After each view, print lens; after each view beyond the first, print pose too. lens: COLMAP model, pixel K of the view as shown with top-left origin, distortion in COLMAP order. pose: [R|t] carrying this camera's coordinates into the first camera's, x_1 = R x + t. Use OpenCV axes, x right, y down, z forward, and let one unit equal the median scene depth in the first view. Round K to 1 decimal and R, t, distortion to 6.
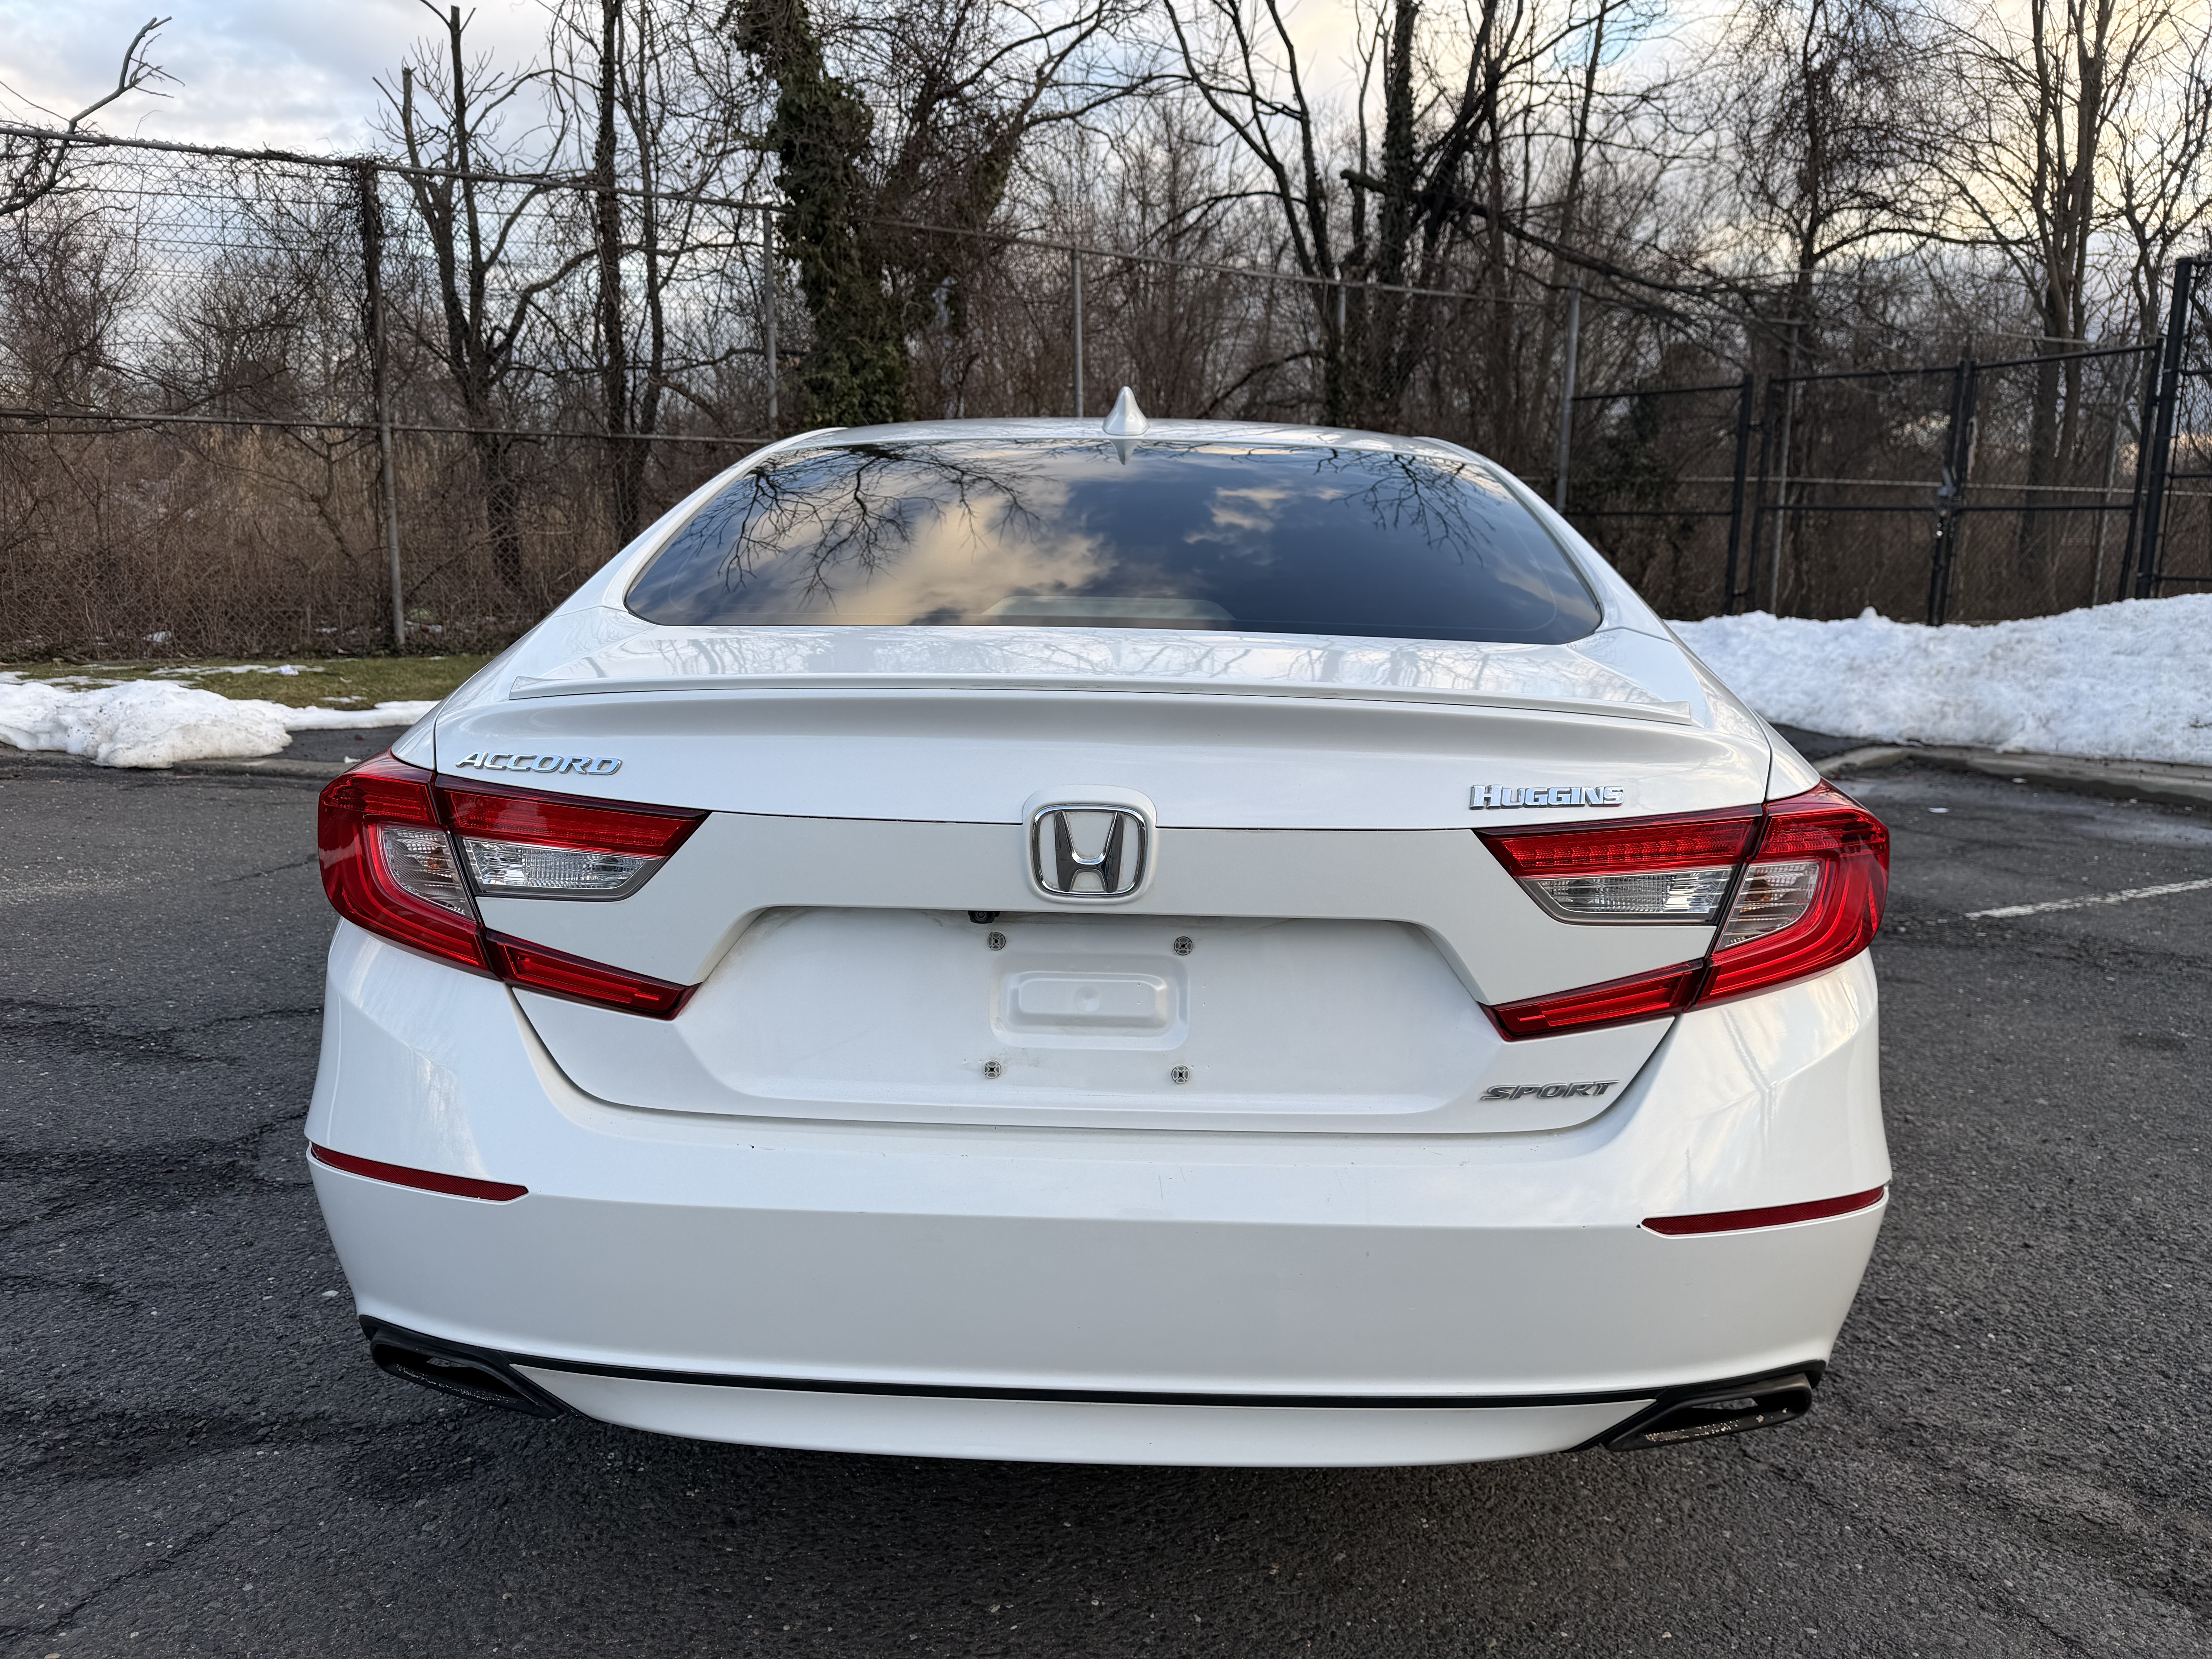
lens RADIAL K [[1585.0, 0, 1114.1], [0, 1585.0, 871.7], [0, 0, 1]] dist [0.011922, -0.022590]
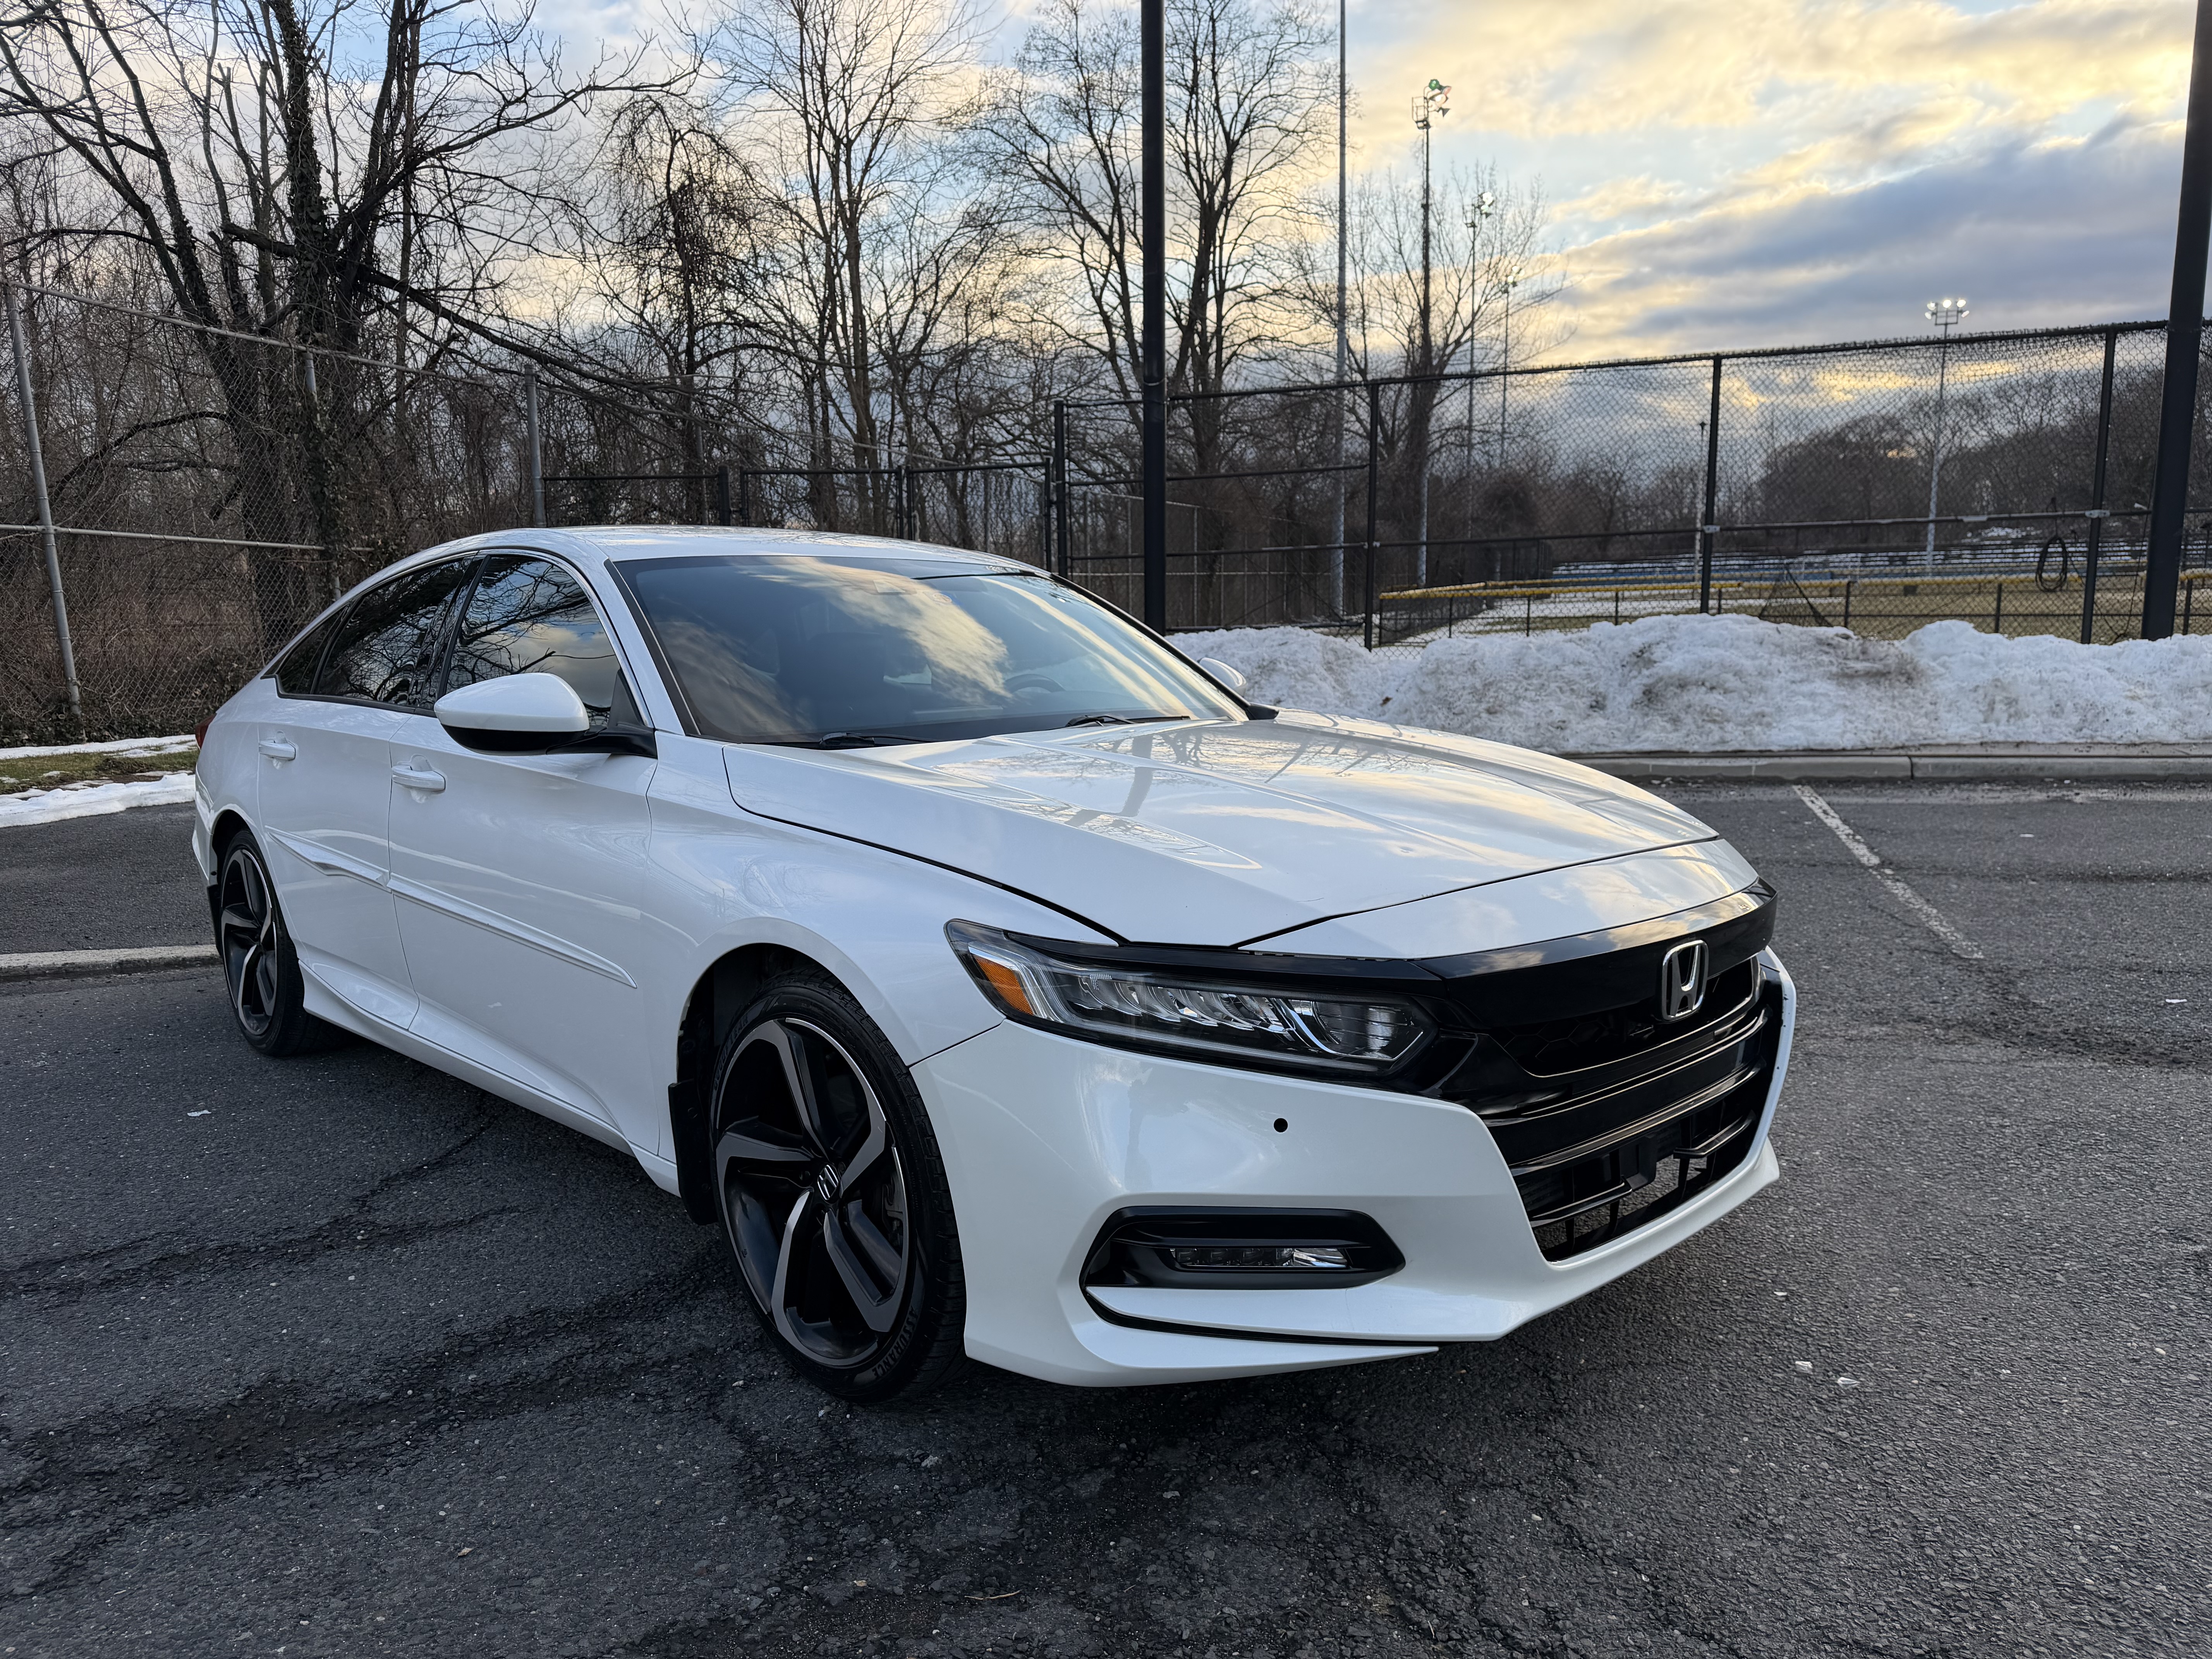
lens RADIAL K [[1585.0, 0, 1127.4], [0, 1585.0, 859.9], [0, 0, 1]] dist [0.011922, -0.022590]
pose [[0.693343, -0.130974, 0.708605, -0.269710], [0.165878, 0.985945, 0.019929, -0.009715], [-0.701256, 0.103724, 0.705324, 0.026464]]
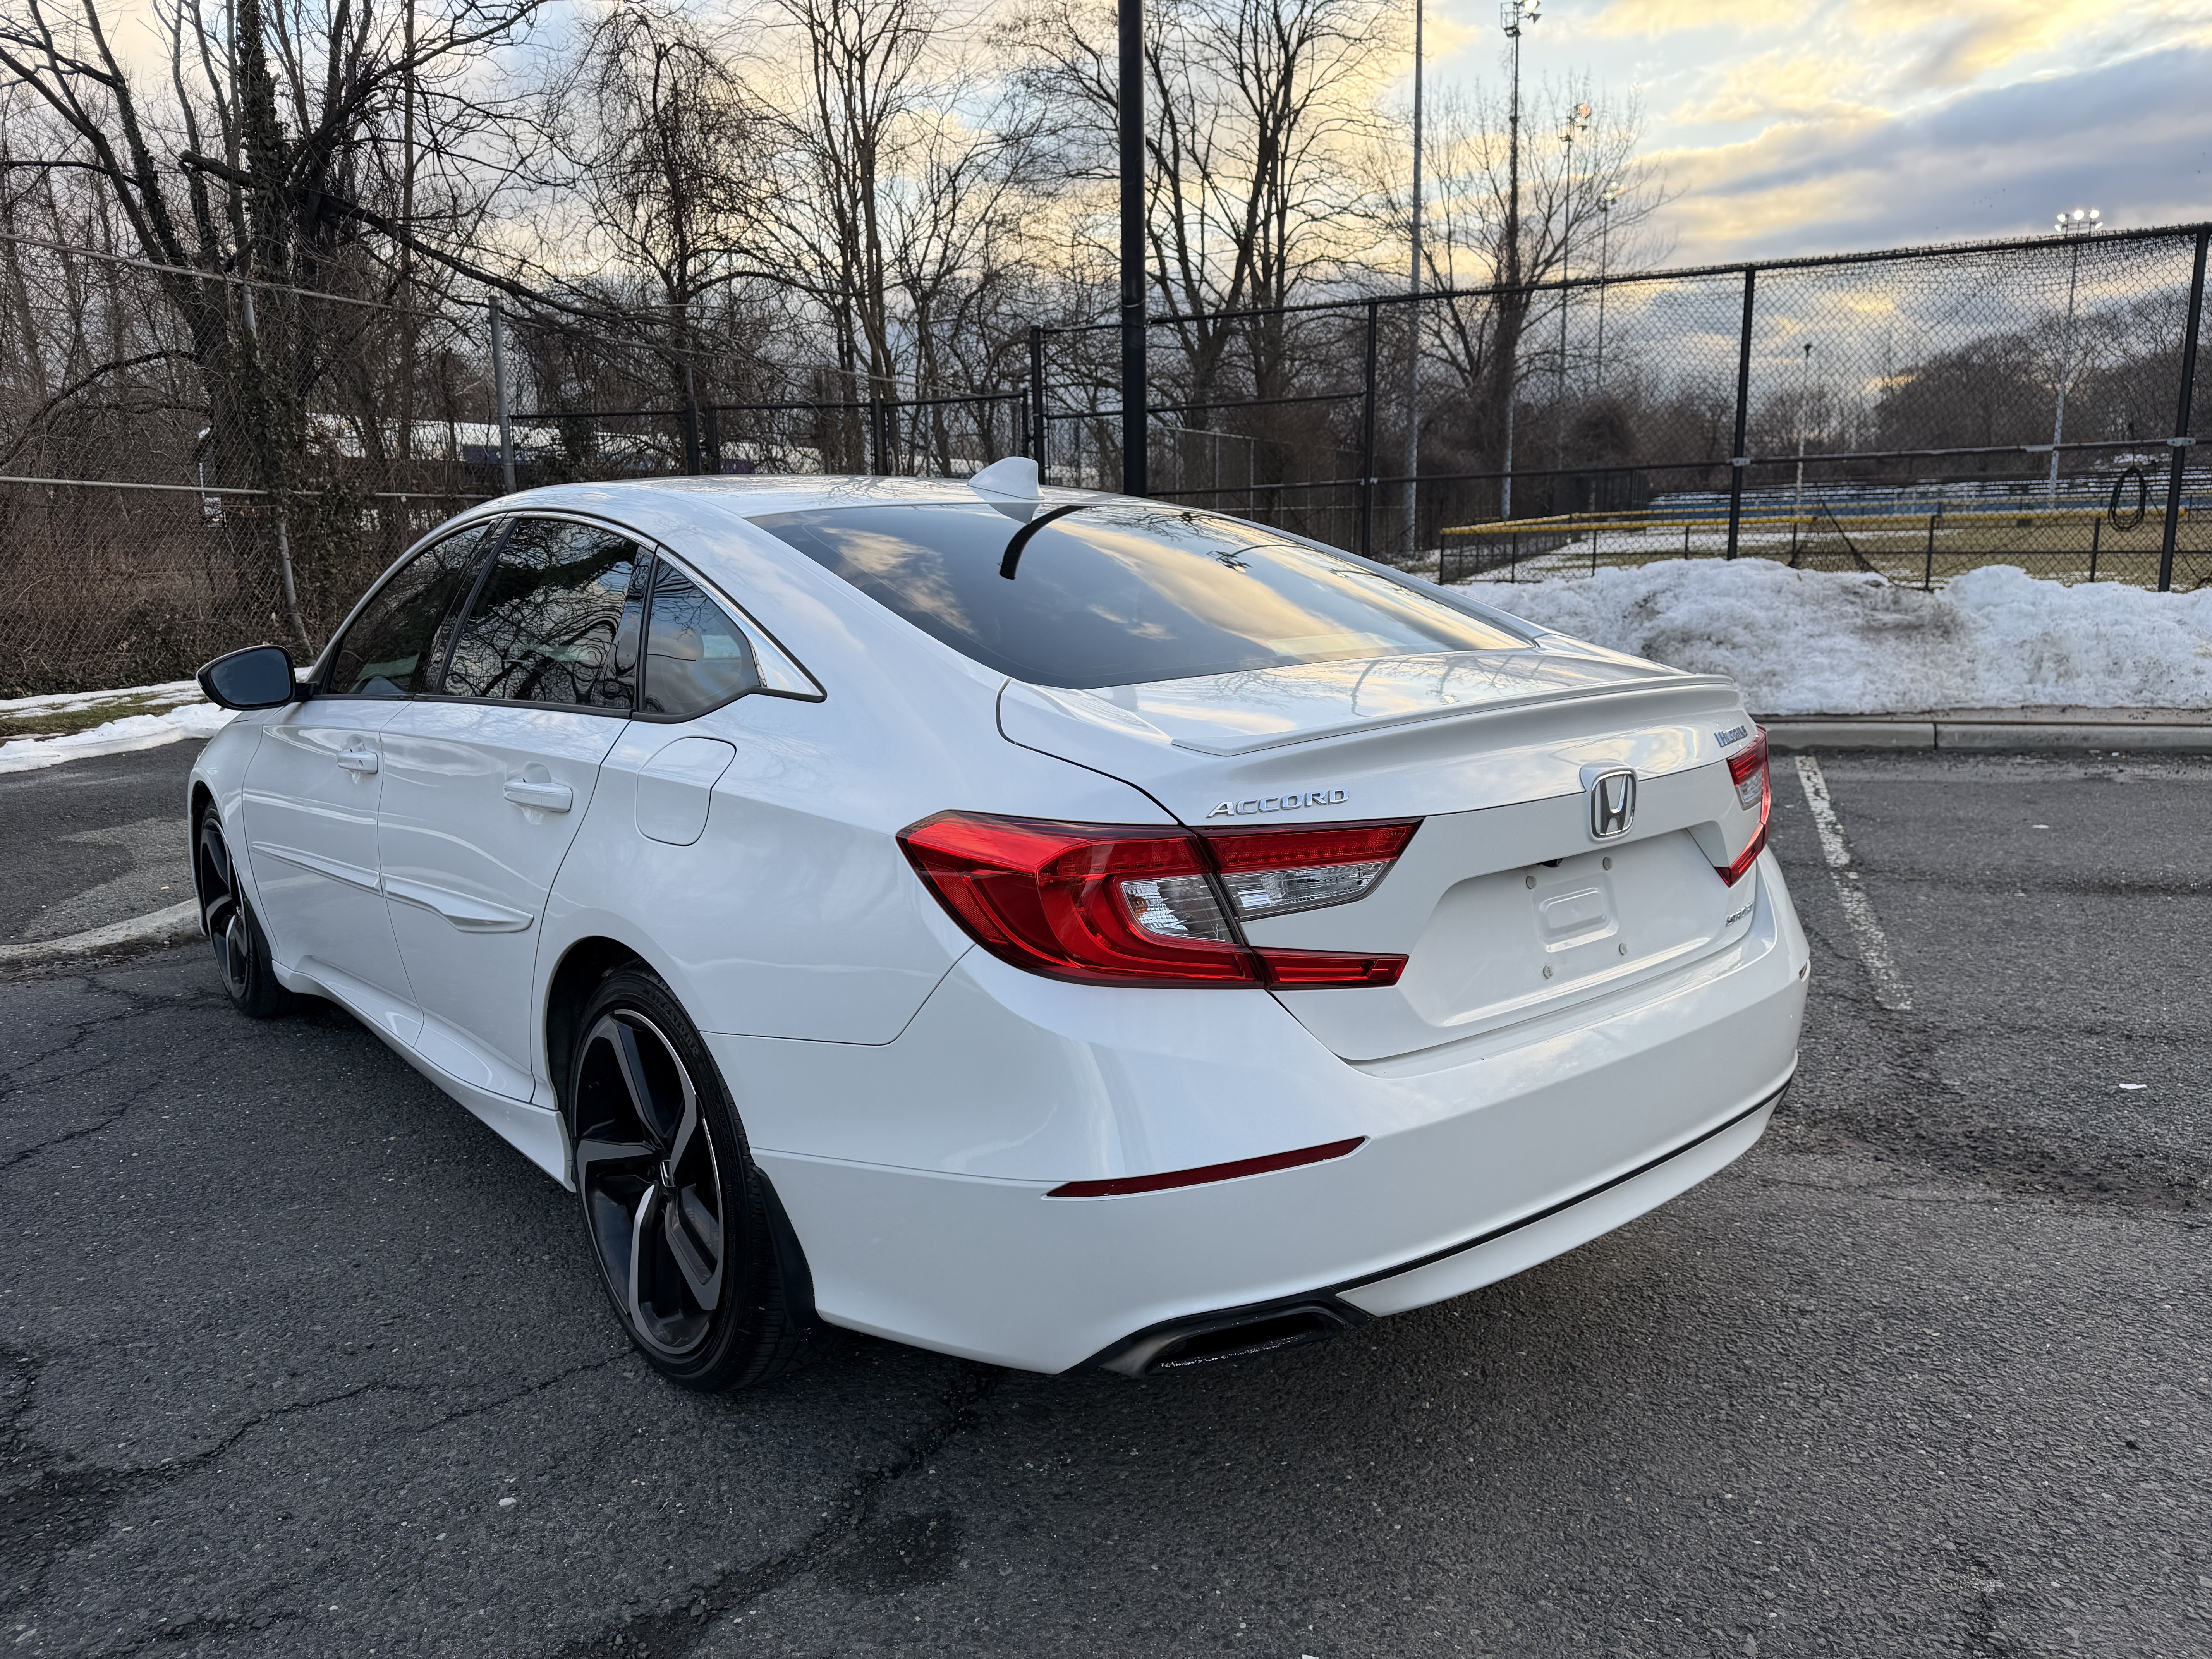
lens RADIAL K [[1585.0, 0, 1124.8], [0, 1585.0, 857.5], [0, 0, 1]] dist [0.011922, -0.022590]
pose [[0.736211, -0.152973, 0.659236, -0.157903], [0.161365, 0.985701, 0.048521, -0.013129], [-0.657232, 0.070657, 0.750369, 0.021290]]
